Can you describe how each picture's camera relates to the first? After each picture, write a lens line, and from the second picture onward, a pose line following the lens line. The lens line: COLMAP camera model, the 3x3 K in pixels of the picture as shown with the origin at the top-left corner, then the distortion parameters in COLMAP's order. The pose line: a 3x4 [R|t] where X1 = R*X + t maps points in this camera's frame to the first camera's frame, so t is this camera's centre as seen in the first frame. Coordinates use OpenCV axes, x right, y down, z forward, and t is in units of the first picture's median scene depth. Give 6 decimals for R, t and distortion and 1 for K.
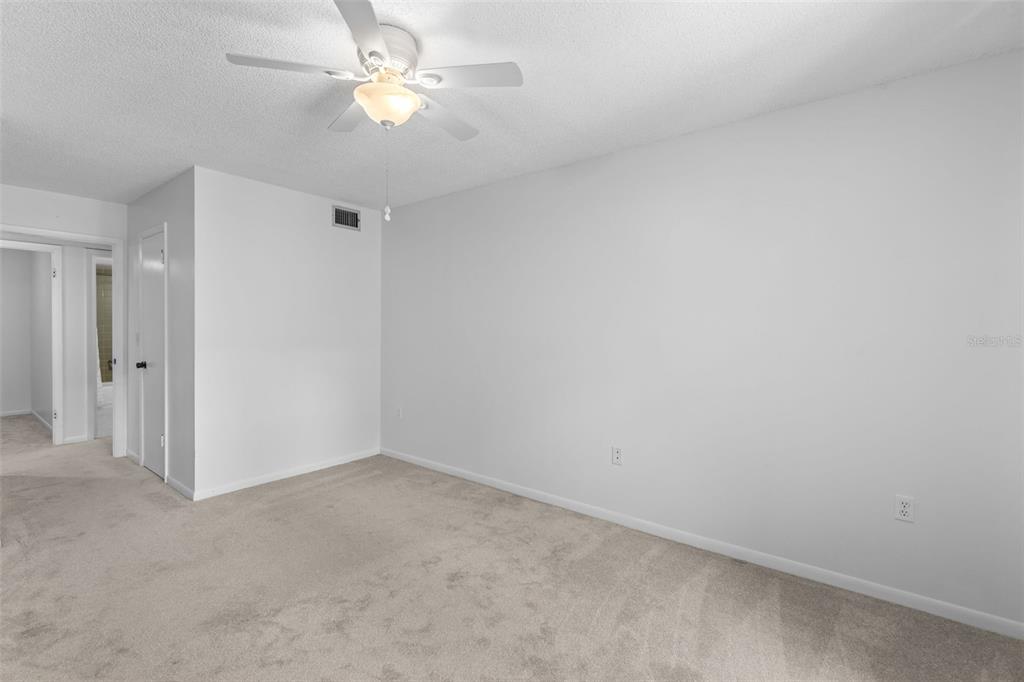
lens RADIAL K [[462.4, 0, 510.9], [0, 462.4, 322.2], [0, 0, 1]] dist [0.008718, -0.001577]
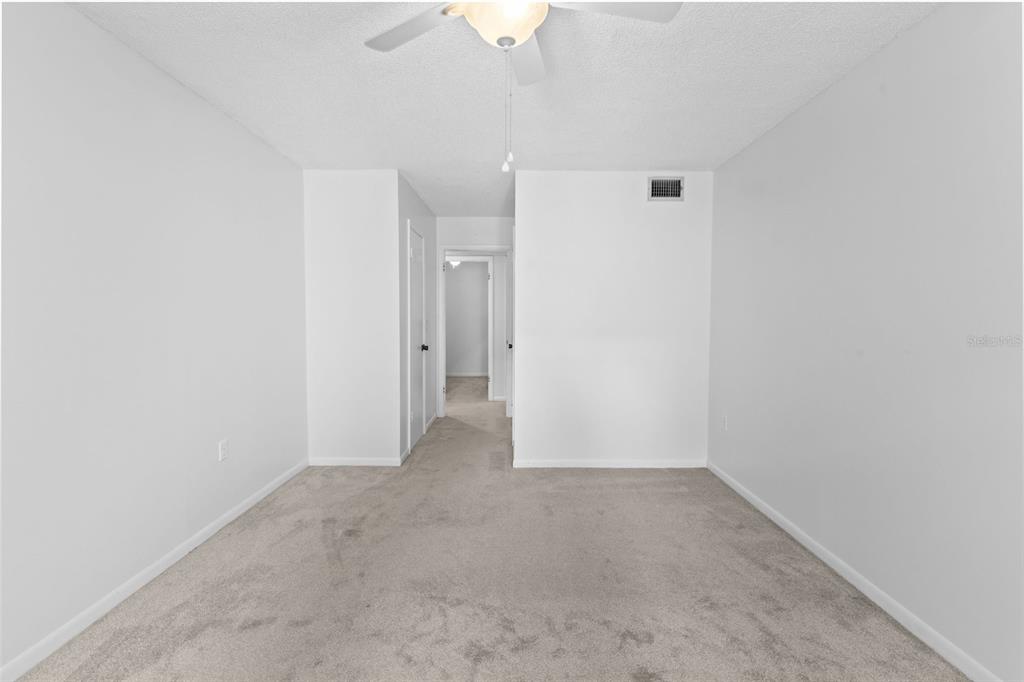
lens RADIAL K [[462.4, 0, 510.9], [0, 462.4, 322.2], [0, 0, 1]] dist [0.008718, -0.001577]
pose [[0.623195, 0.008353, -0.782022, 0.193538], [0.008139, 0.999820, 0.017165, 0.011758], [0.782024, -0.017062, 0.623015, 0.299276]]
